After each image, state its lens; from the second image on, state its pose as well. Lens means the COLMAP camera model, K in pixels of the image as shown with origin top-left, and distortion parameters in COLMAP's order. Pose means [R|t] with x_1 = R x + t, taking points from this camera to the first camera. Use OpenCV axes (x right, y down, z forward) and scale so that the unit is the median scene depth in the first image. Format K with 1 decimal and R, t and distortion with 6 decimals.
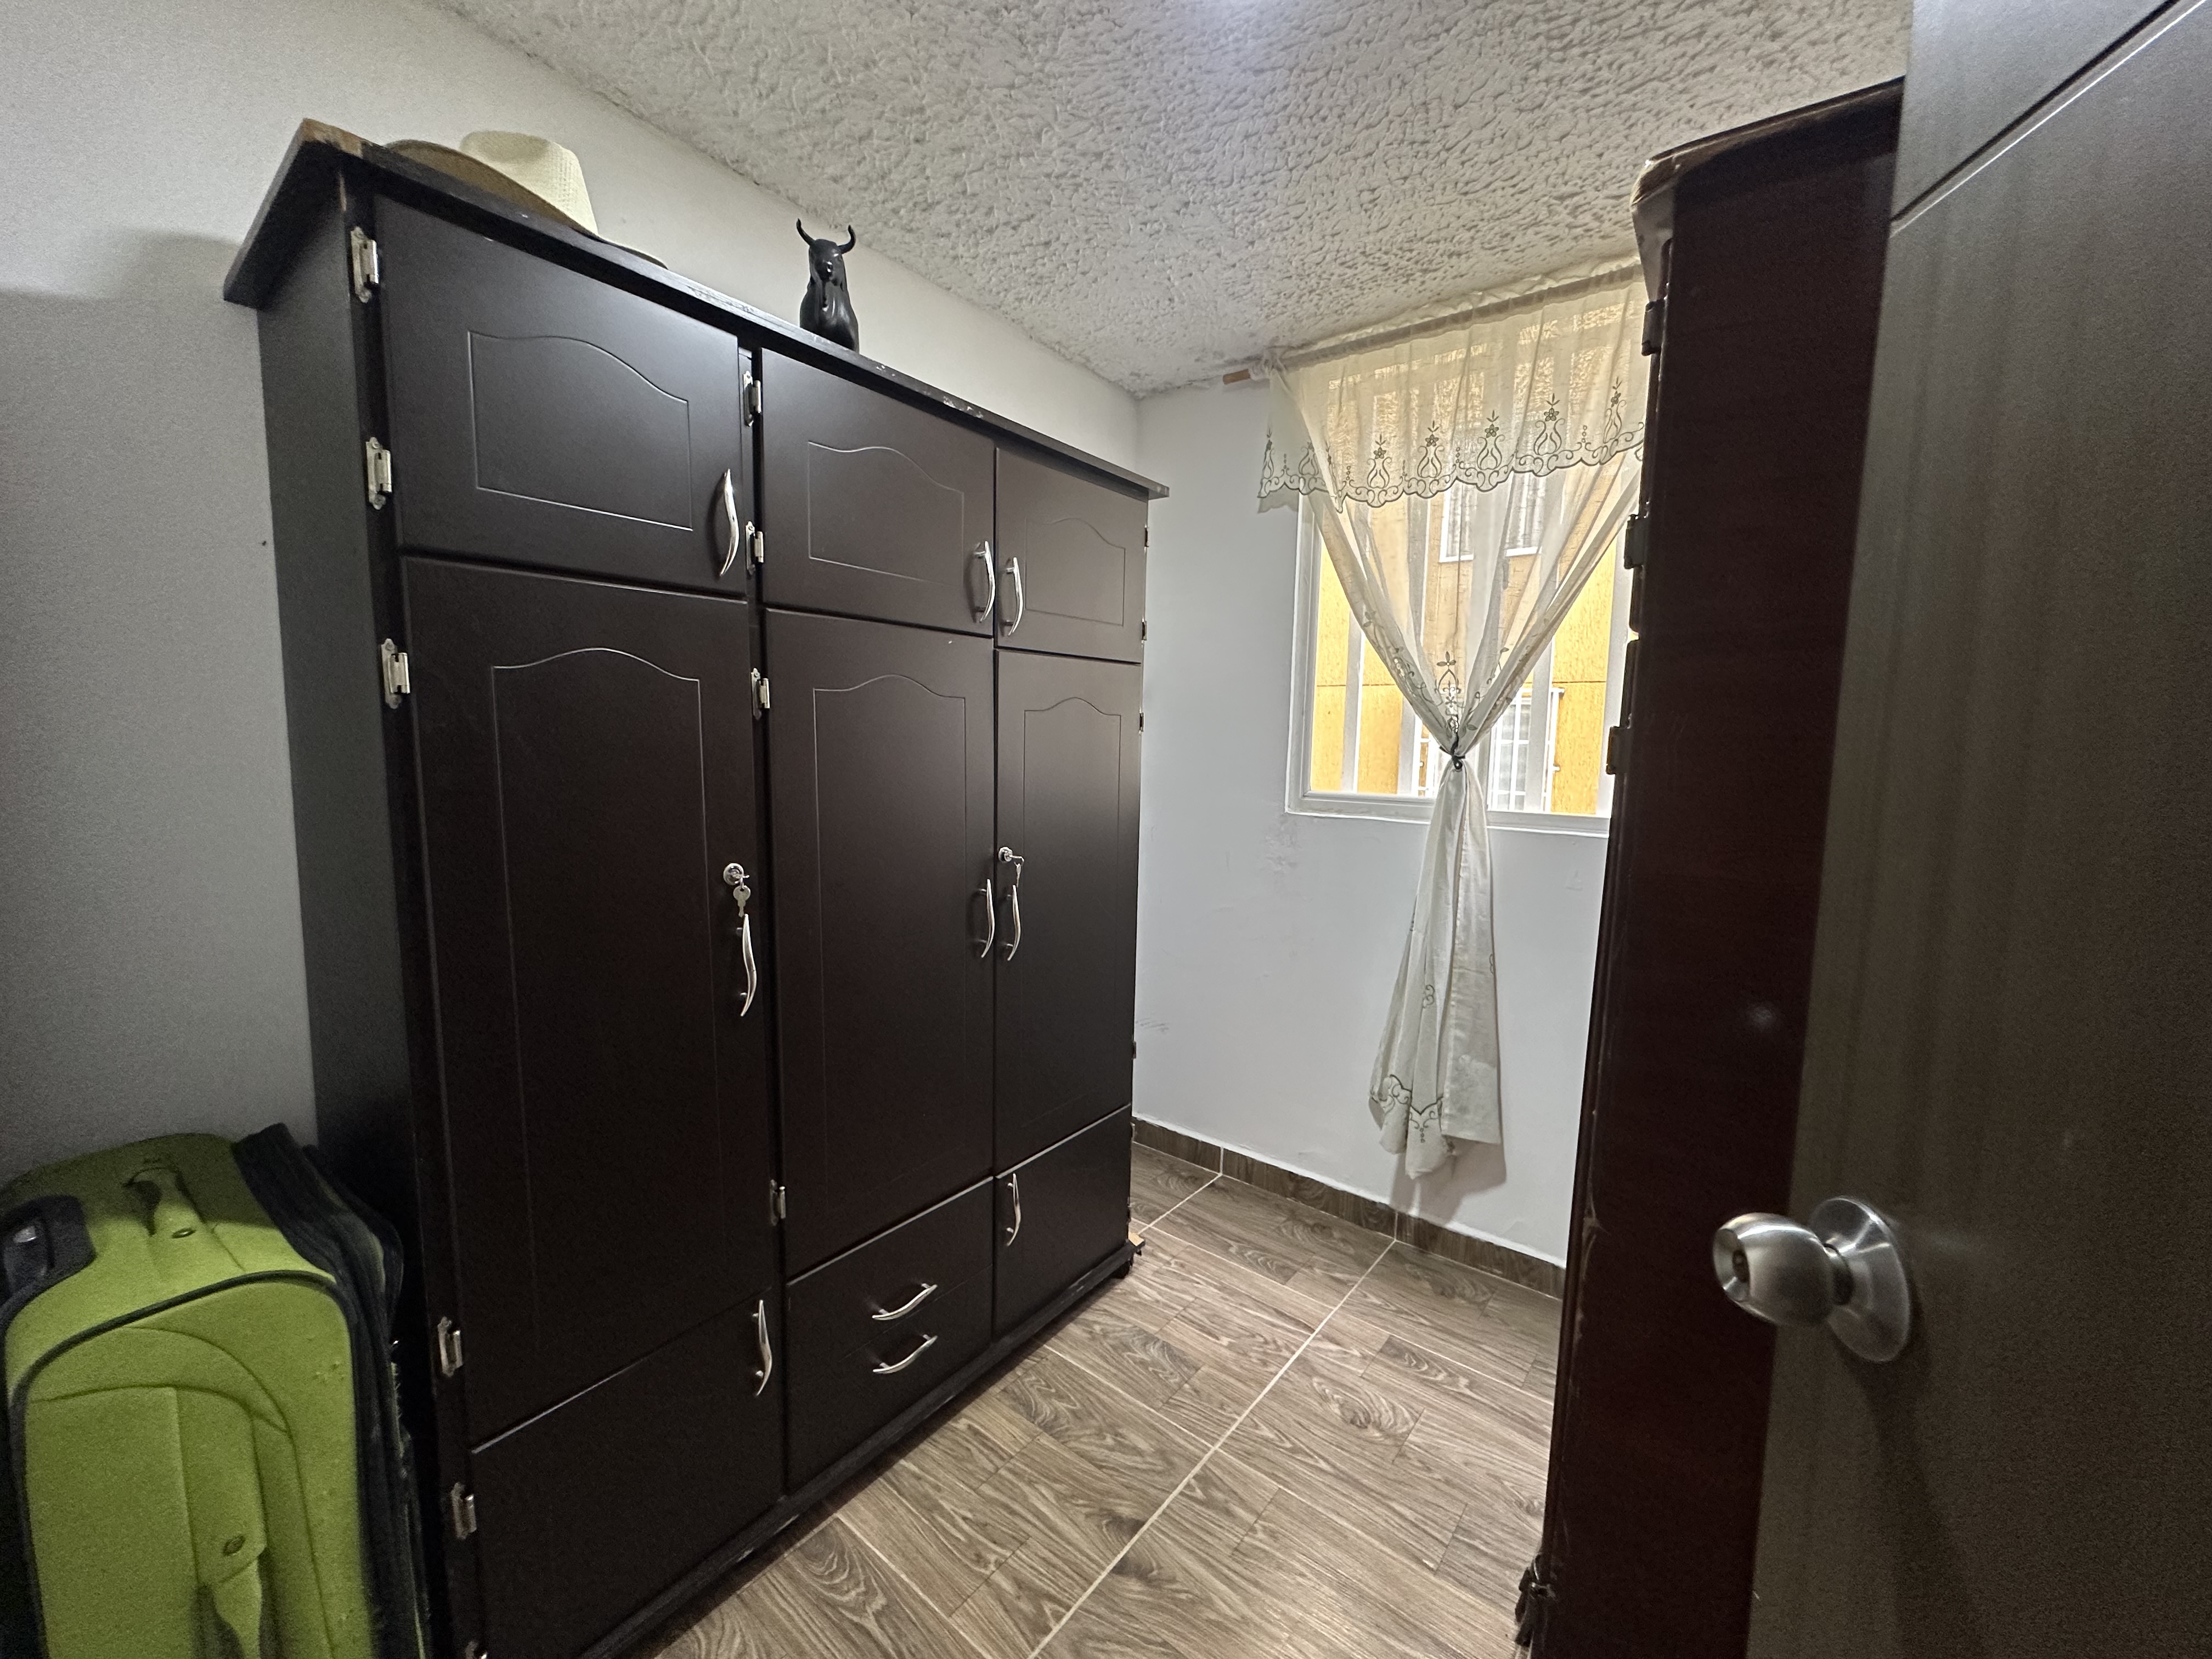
lens RADIAL K [[880.9, 0, 1105.7], [0, 880.9, 832.1], [0, 0, 1]] dist [-0.002221, 0.000830]
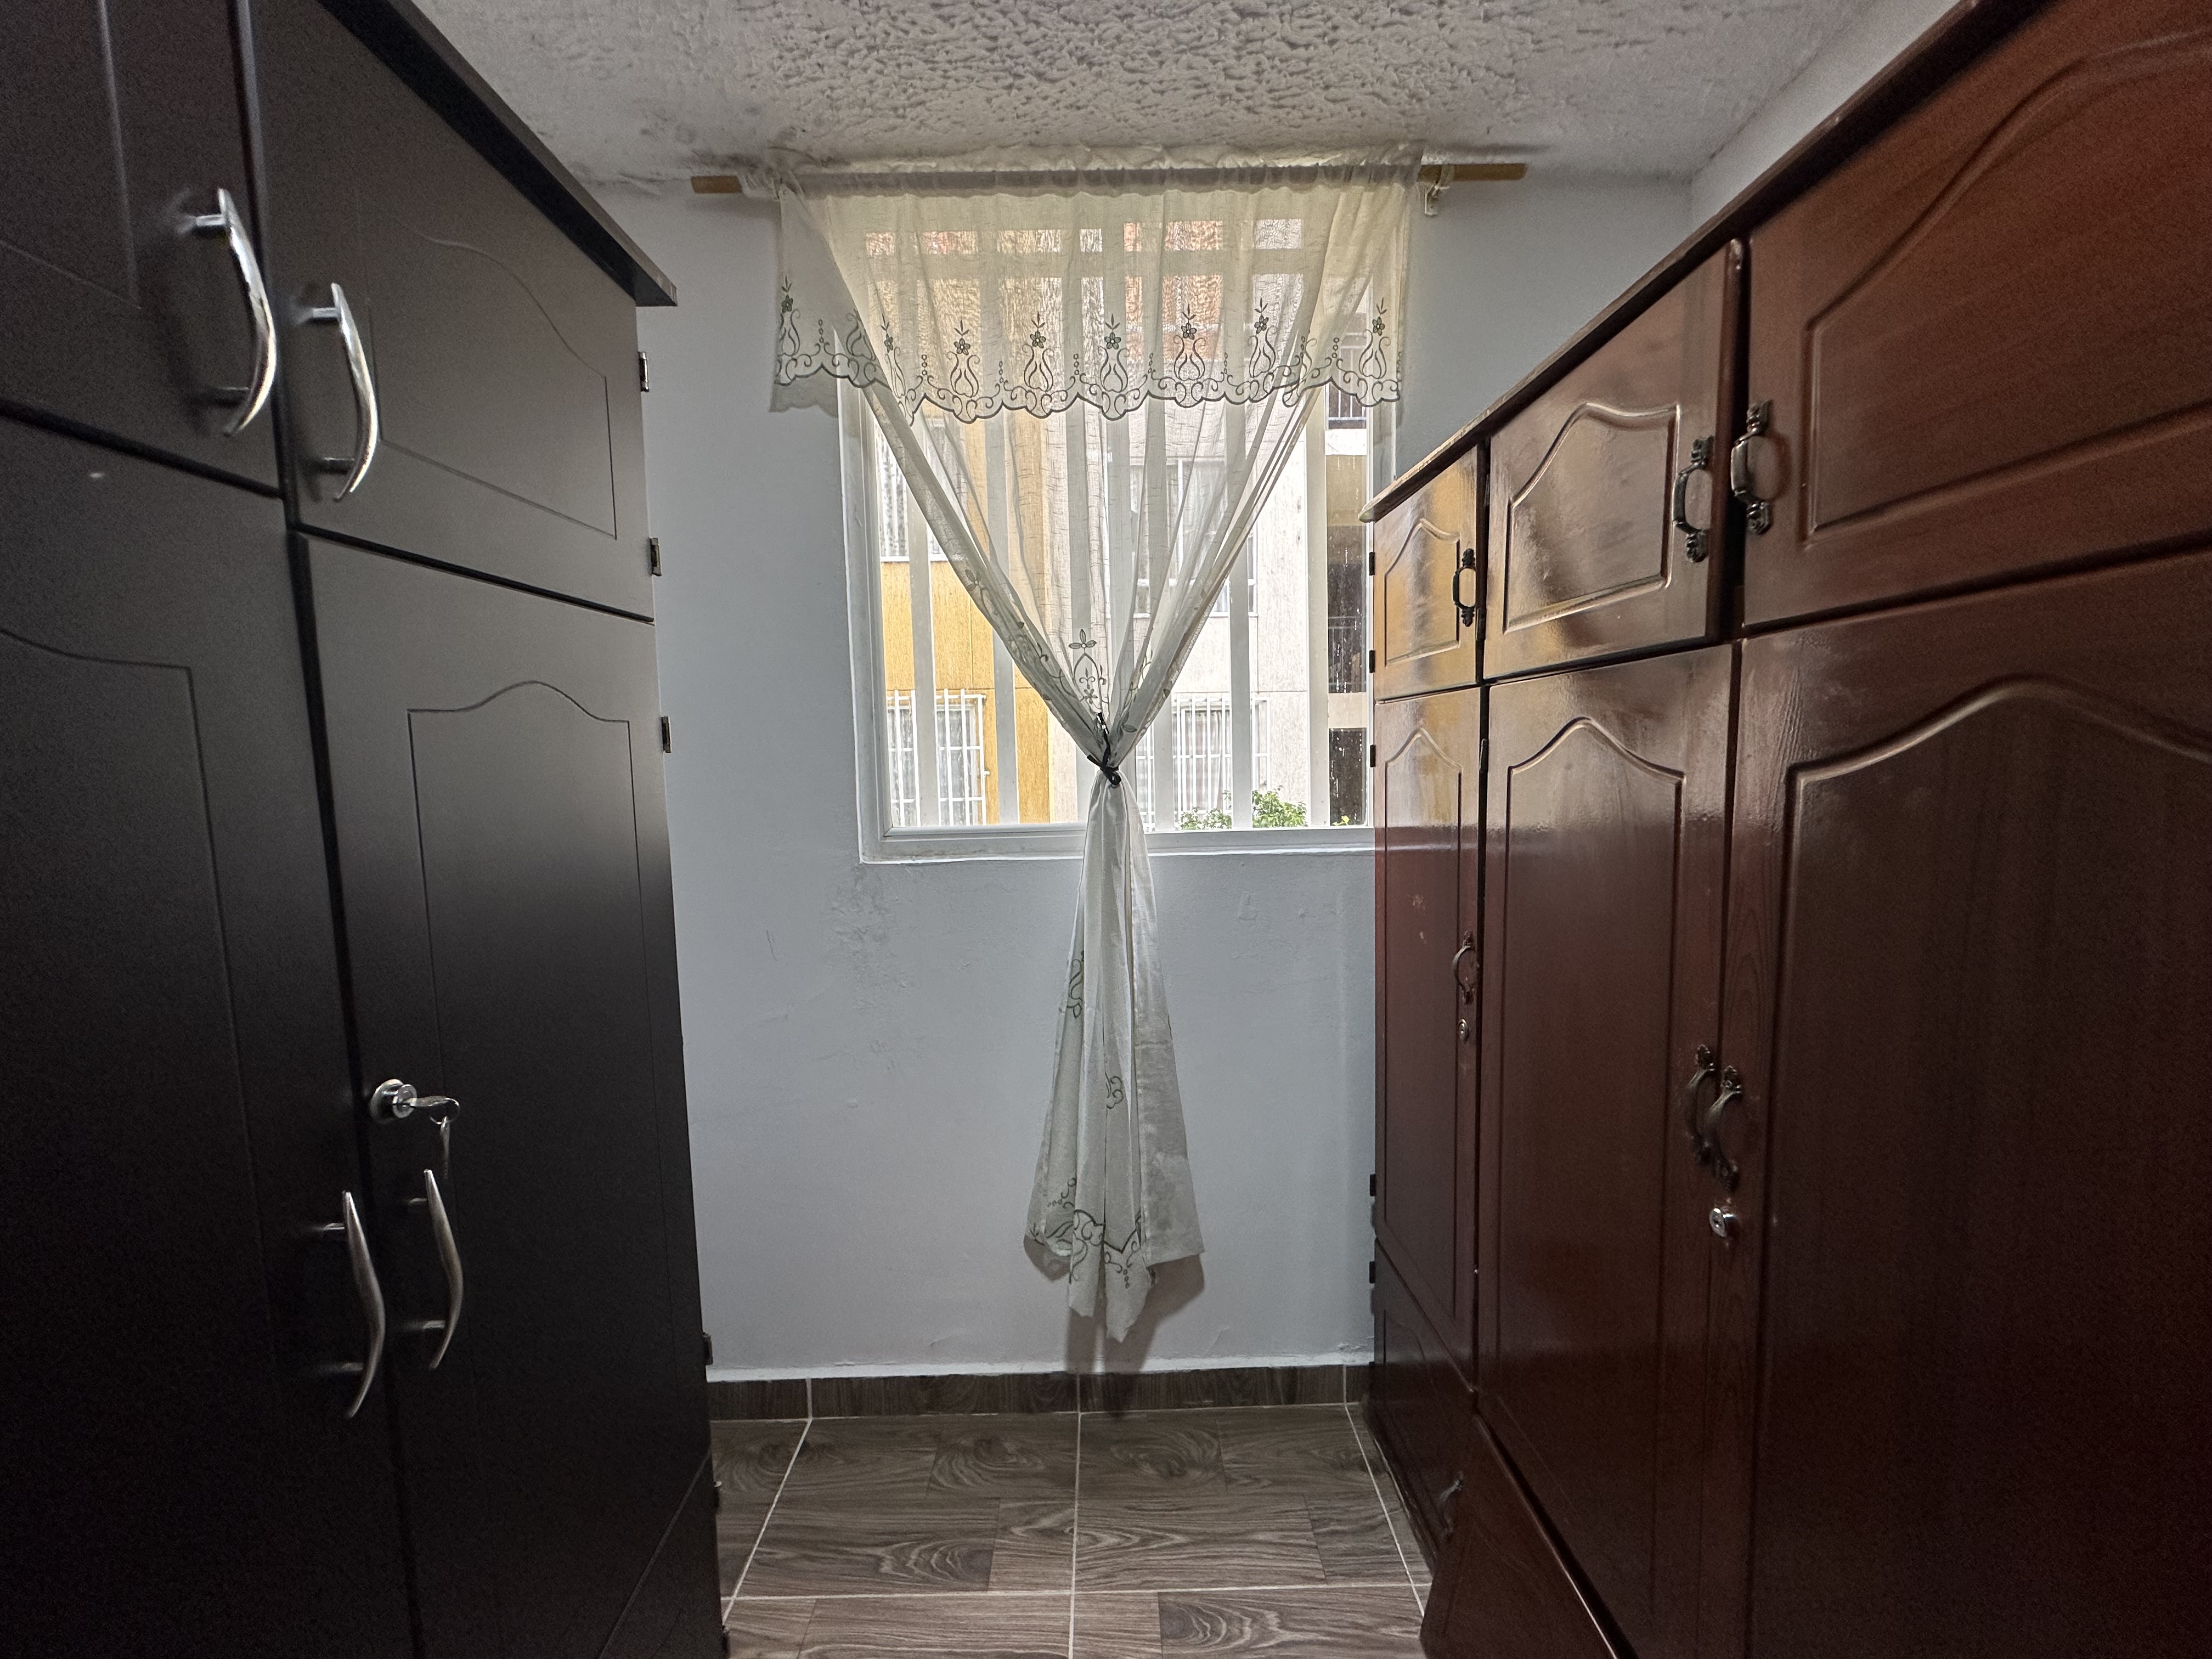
lens RADIAL K [[880.9, 0, 1103.6], [0, 880.9, 829.5], [0, 0, 1]] dist [-0.002221, 0.000830]
pose [[0.780219, -0.096924, 0.617951, -0.075668], [0.107232, 0.994022, 0.020520, -0.047955], [-0.616246, 0.050254, 0.785949, 0.399713]]
